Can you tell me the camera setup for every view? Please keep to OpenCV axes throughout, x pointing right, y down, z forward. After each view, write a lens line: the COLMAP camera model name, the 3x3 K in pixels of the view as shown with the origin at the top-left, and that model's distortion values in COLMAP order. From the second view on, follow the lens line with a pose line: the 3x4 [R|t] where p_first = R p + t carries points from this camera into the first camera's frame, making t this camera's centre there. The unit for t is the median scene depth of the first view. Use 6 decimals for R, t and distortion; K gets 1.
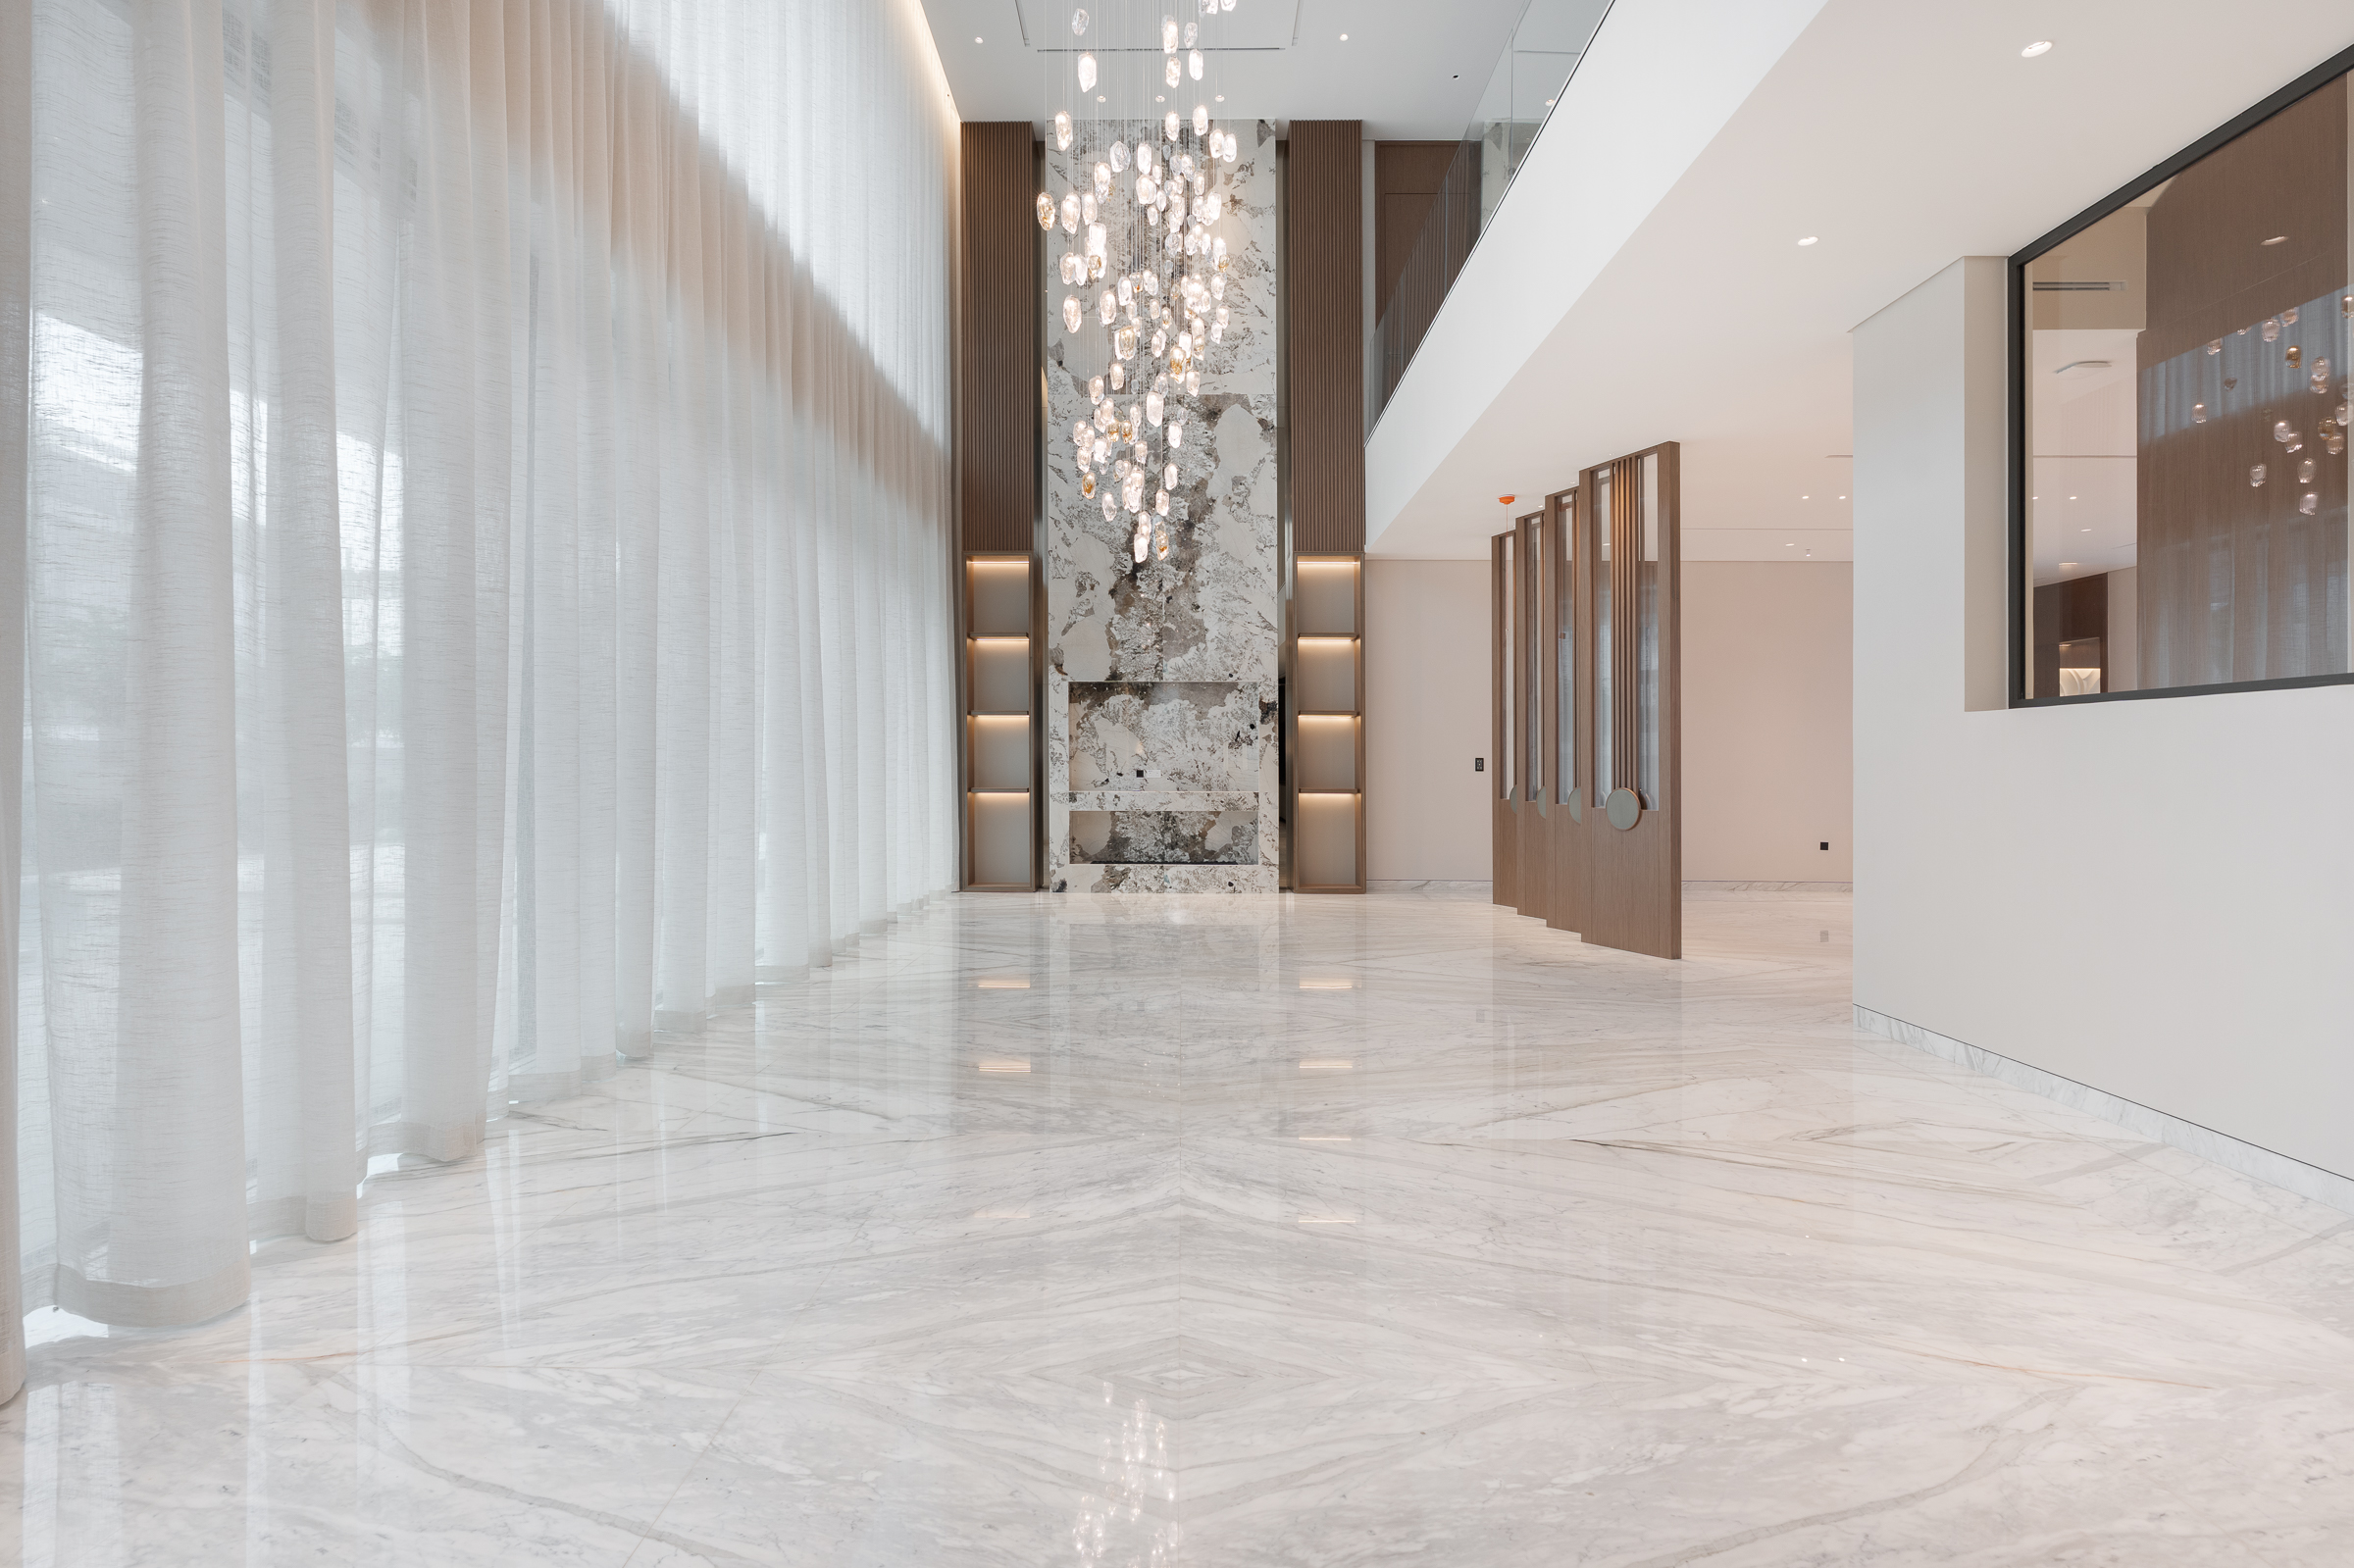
lens RADIAL K [[1066.8, 0, 1166.7], [0, 1066.8, 775.8], [0, 0, 1]] dist [-0.005679, 0.000046]
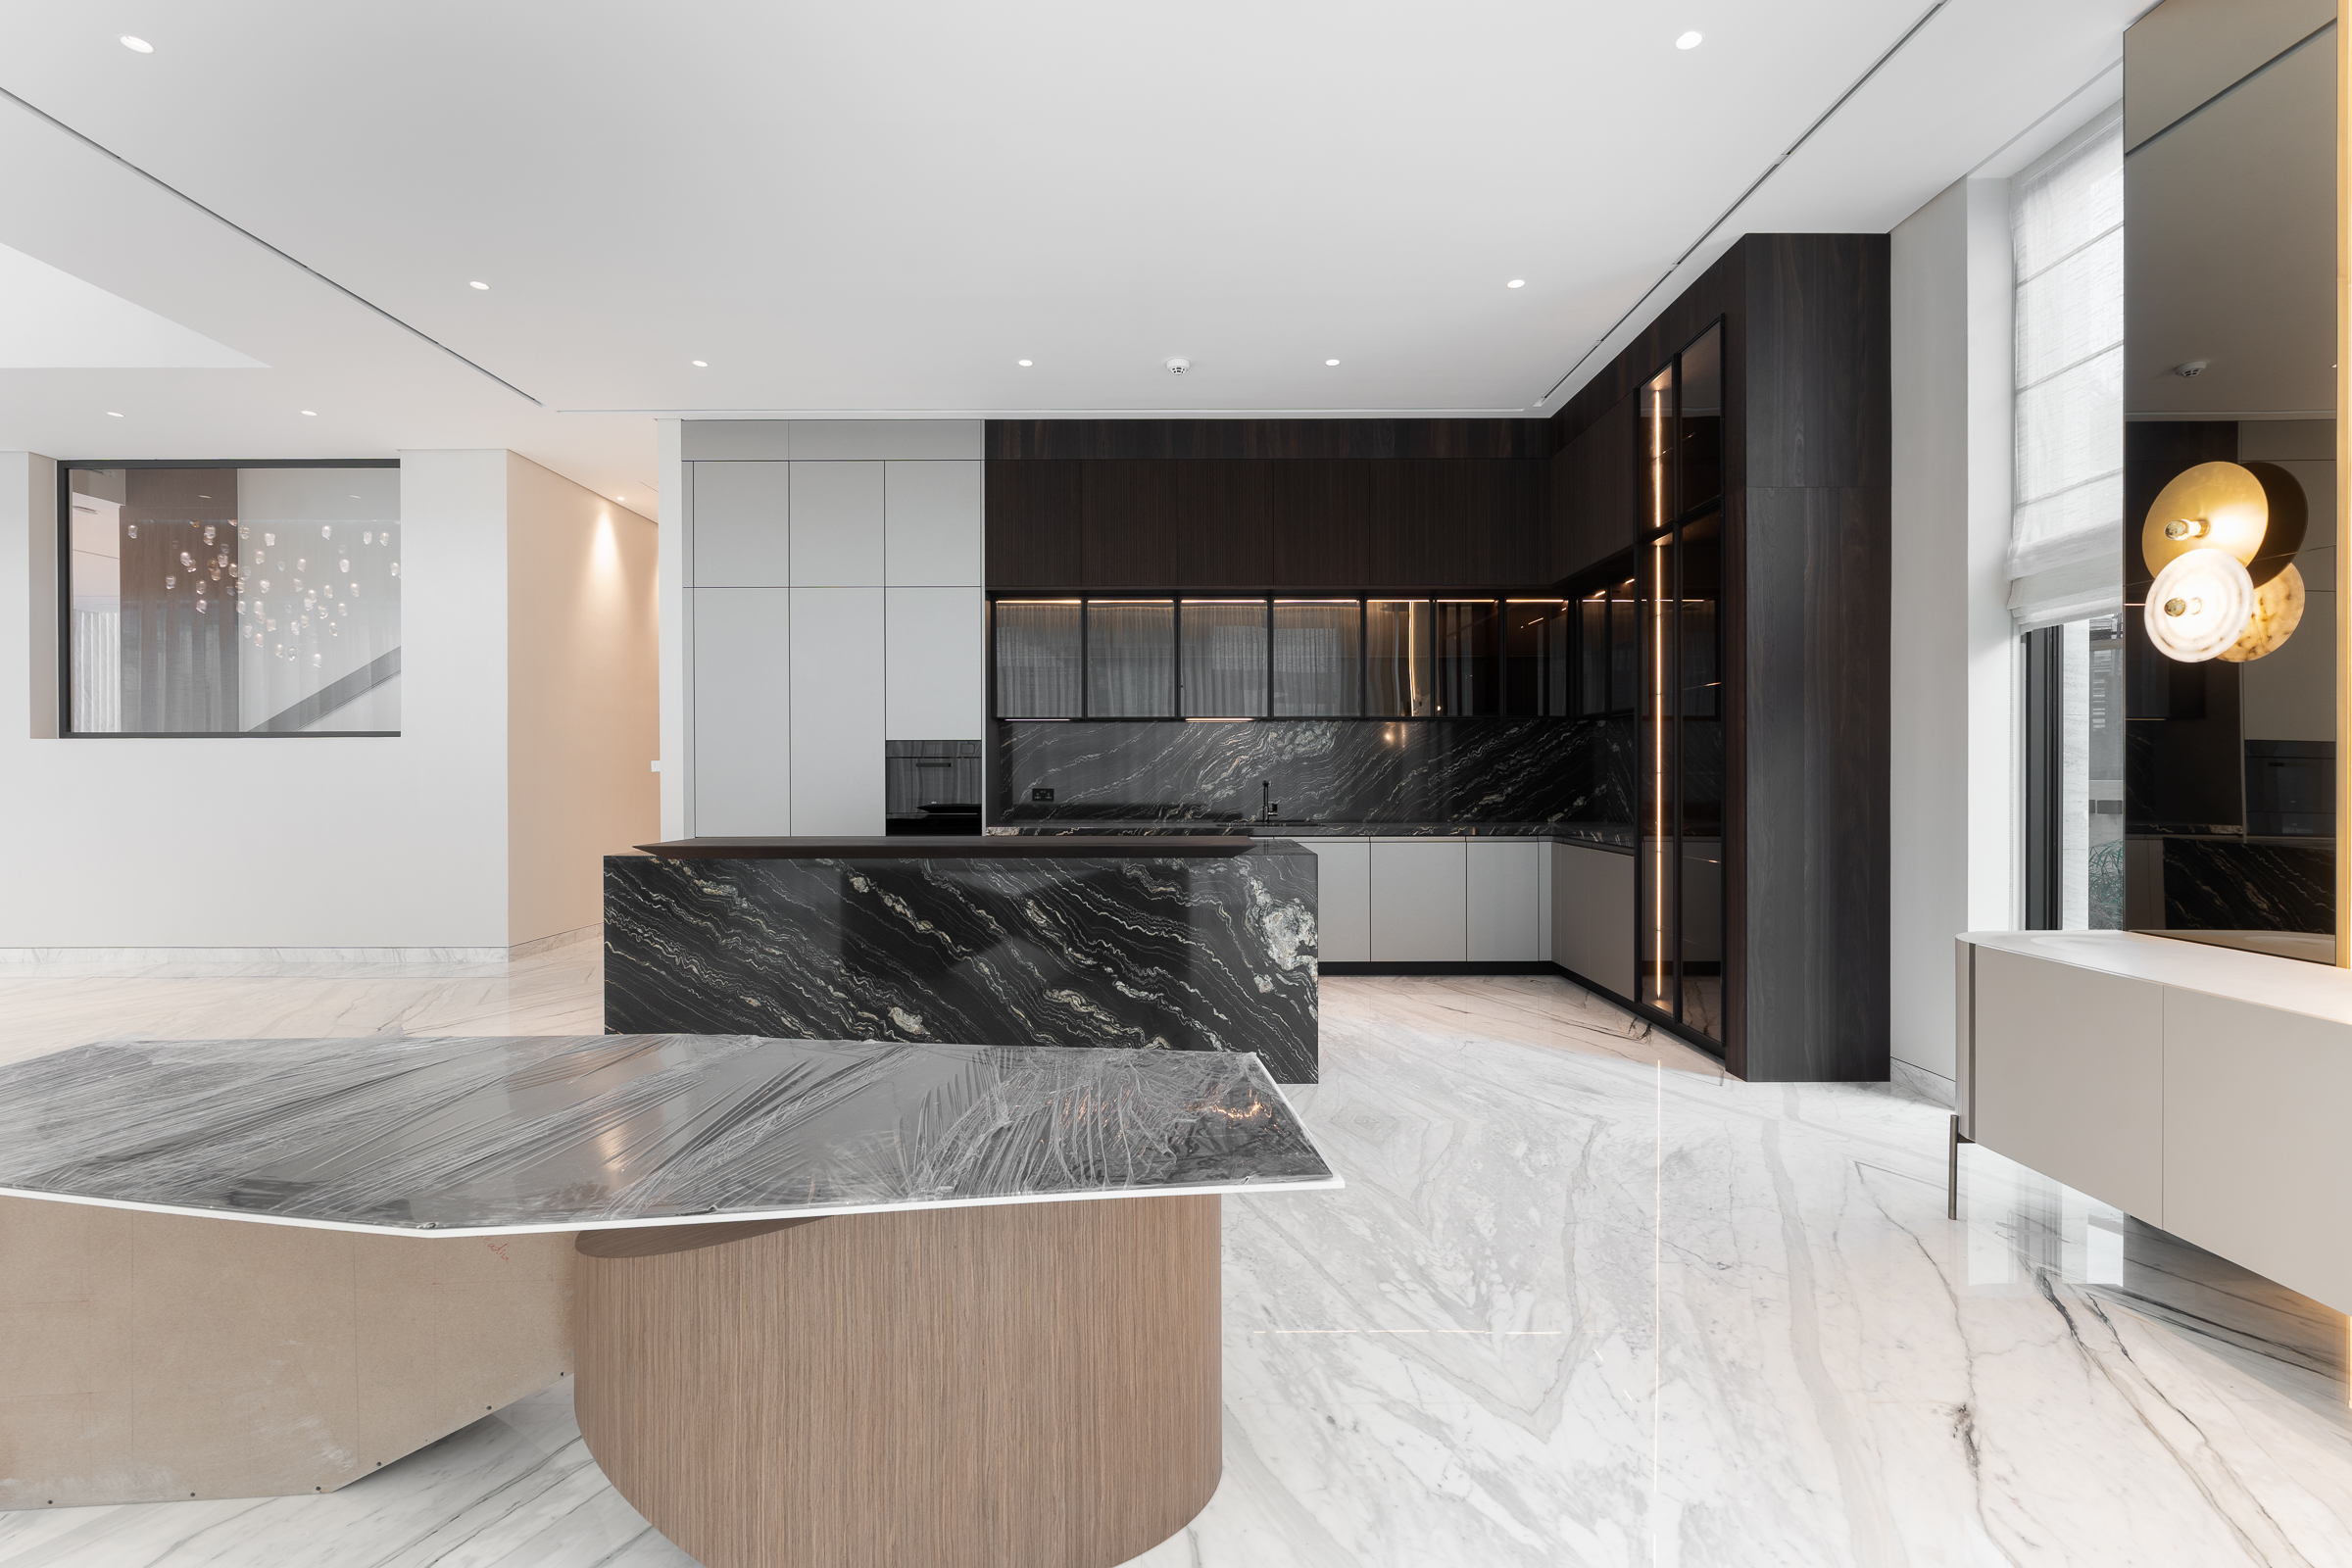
lens RADIAL K [[1066.0, 0, 1165.1], [0, 1066.0, 779.0], [0, 0, 1]] dist [-0.005679, 0.000046]
pose [[-0.017406, -0.004009, 0.999840, -0.669619], [0.004723, 0.999980, 0.004092, 0.000728], [-0.999837, 0.004793, -0.017387, -0.517922]]
